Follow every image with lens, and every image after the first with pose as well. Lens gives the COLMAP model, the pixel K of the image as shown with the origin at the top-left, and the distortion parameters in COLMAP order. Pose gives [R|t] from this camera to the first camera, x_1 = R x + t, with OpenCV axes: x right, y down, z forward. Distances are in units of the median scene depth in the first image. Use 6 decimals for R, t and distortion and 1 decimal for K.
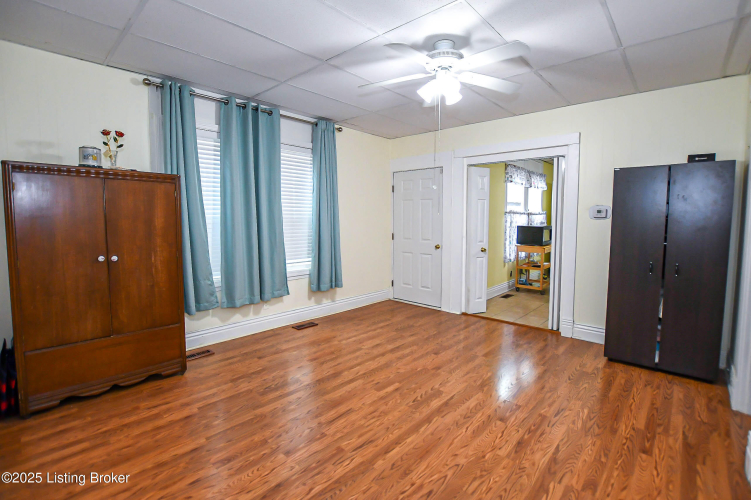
lens RADIAL K [[349.0, 0, 381.9], [0, 349.0, 247.6], [0, 0, 1]] dist [-0.024341, -0.000167]
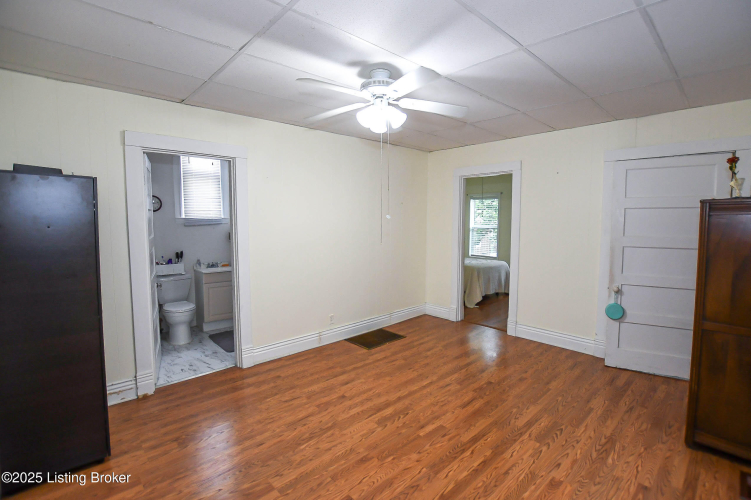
lens RADIAL K [[349.0, 0, 381.9], [0, 349.0, 247.6], [0, 0, 1]] dist [-0.024341, -0.000167]
pose [[-0.994704, -0.015375, 0.101624, 0.071581], [0.001205, 0.986936, 0.161108, -0.260800], [-0.102773, 0.160378, -0.981691, 2.089892]]
